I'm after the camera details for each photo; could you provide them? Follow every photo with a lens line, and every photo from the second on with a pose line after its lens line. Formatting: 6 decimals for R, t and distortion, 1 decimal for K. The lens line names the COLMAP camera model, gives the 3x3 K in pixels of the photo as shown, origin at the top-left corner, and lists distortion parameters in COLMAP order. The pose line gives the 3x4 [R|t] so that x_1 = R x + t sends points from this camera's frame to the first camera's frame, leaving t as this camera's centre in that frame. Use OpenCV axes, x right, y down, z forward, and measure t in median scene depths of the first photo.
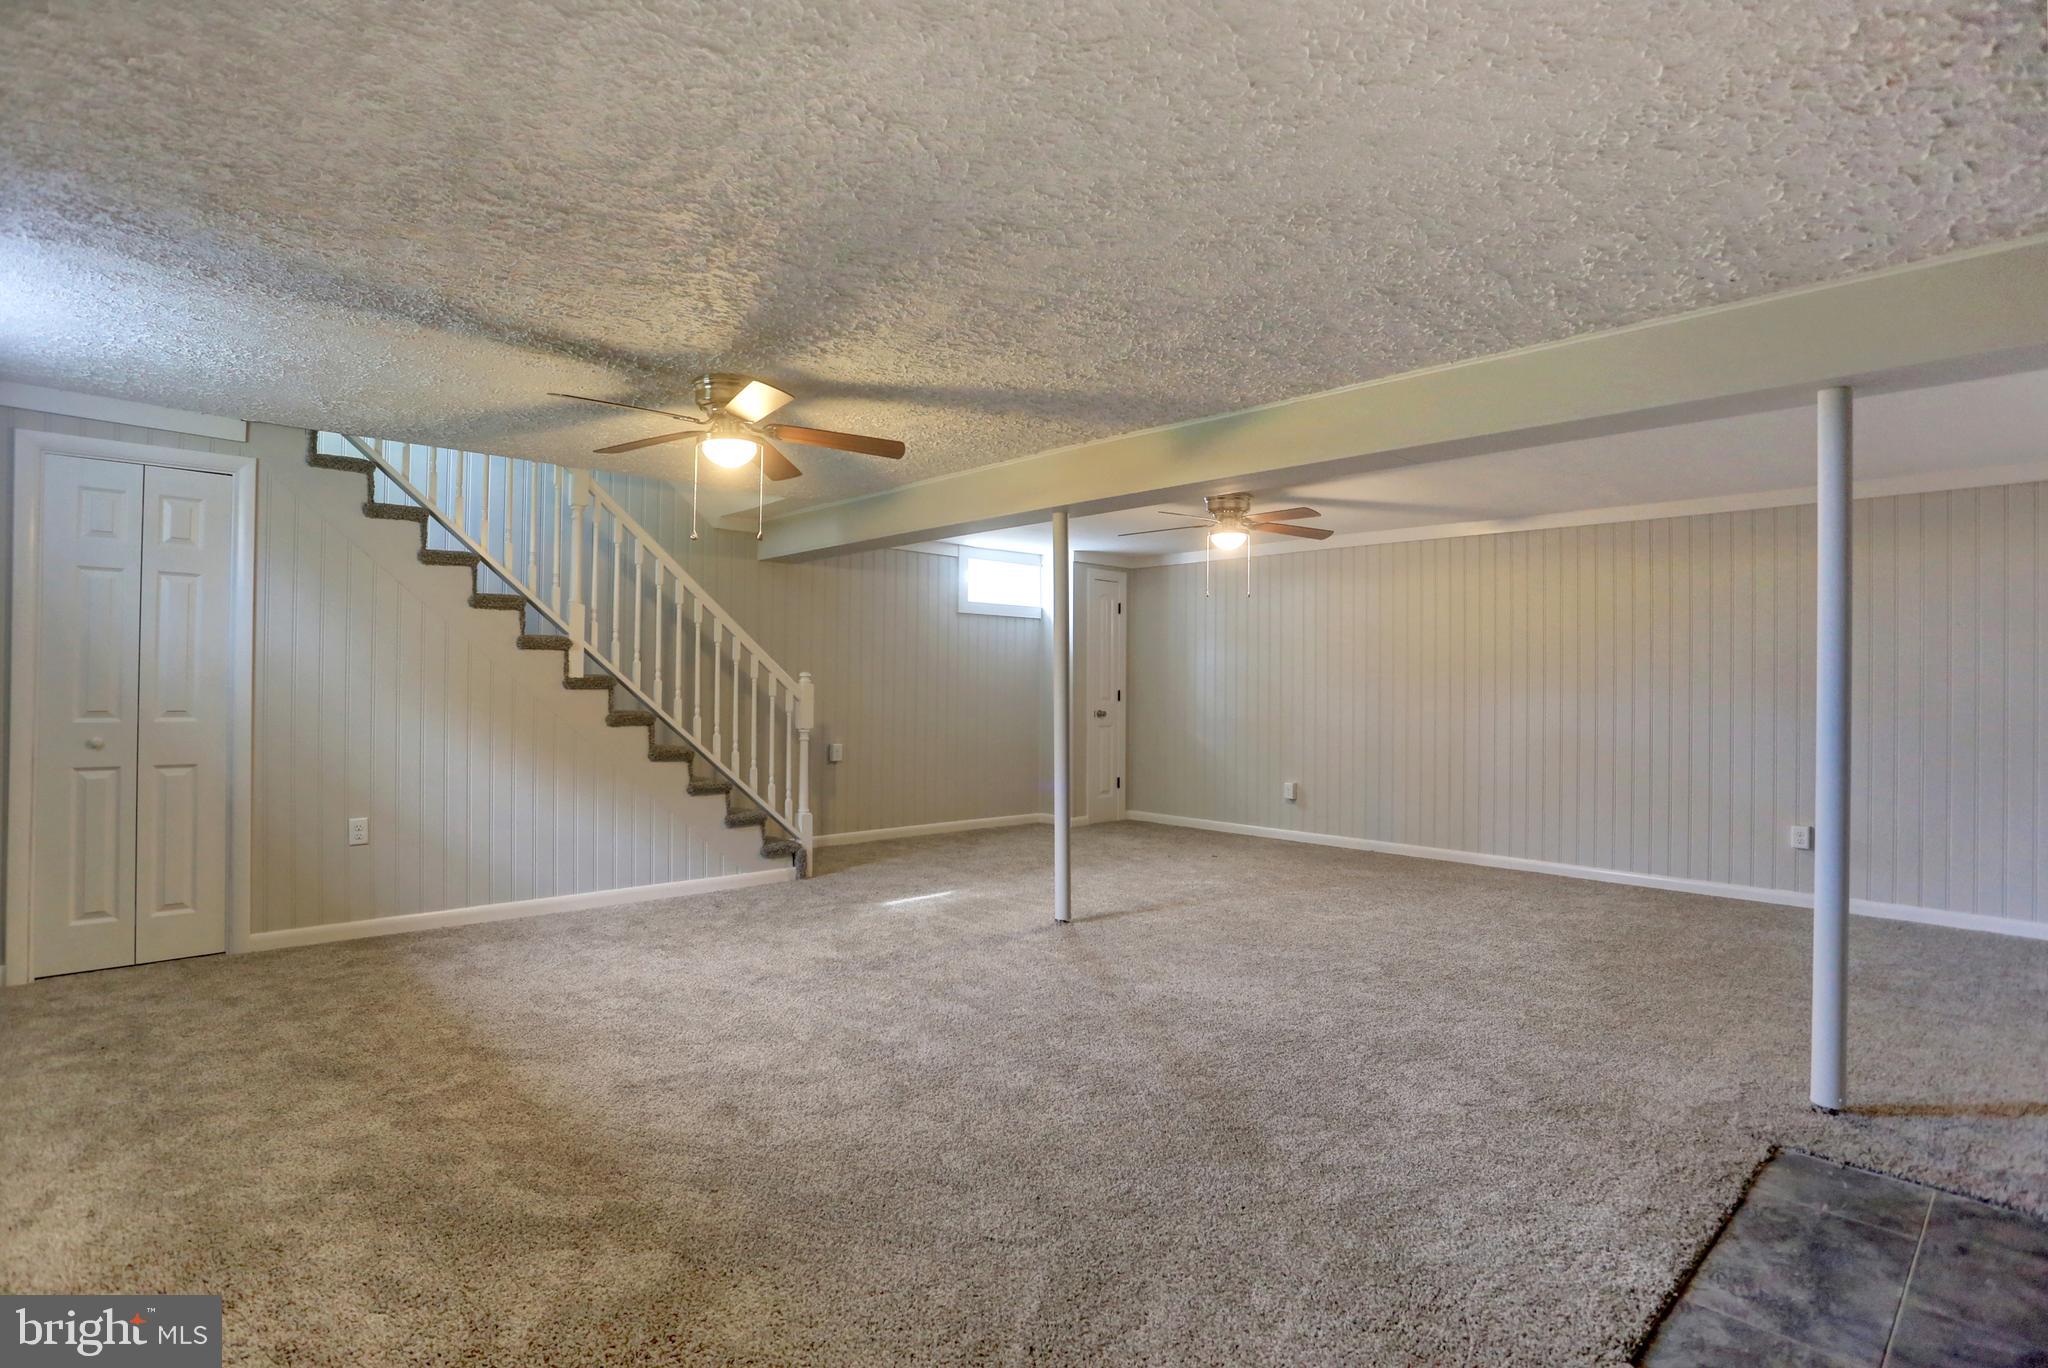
lens RADIAL K [[1022.8, 0, 1023.6], [0, 1022.8, 676.9], [0, 0, 1]] dist [-0.077088, 0.034943]
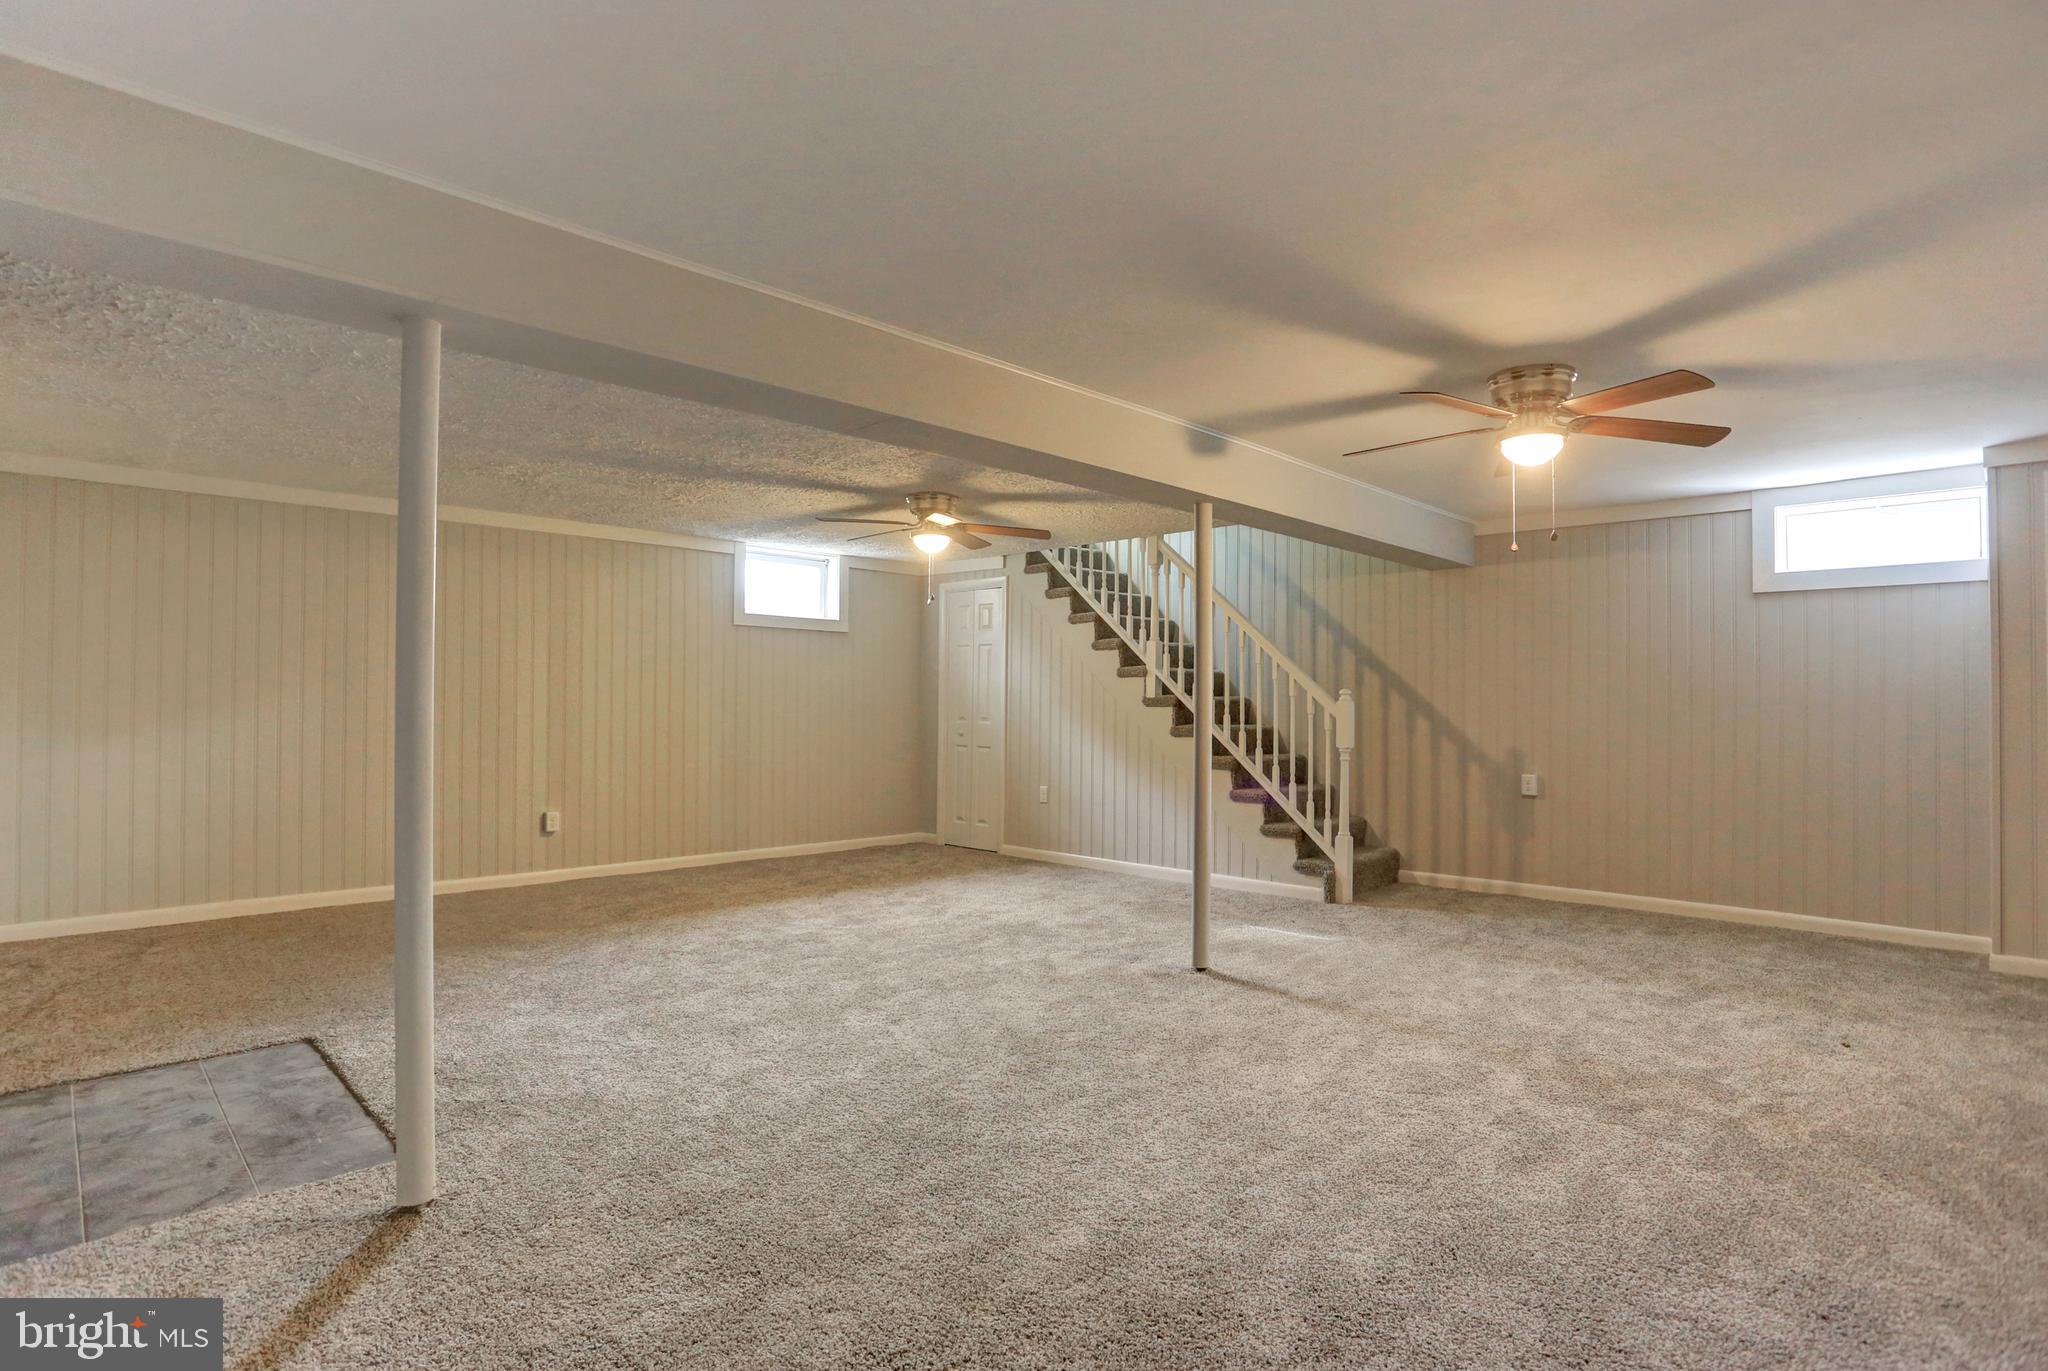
lens RADIAL K [[1022.8, 0, 1023.6], [0, 1022.8, 678.4], [0, 0, 1]] dist [-0.077088, 0.034943]
pose [[0.036779, -0.038047, -0.998599, 1.948784], [0.008806, 0.999249, -0.037747, 0.045132], [0.999285, -0.007406, 0.037086, 1.720409]]
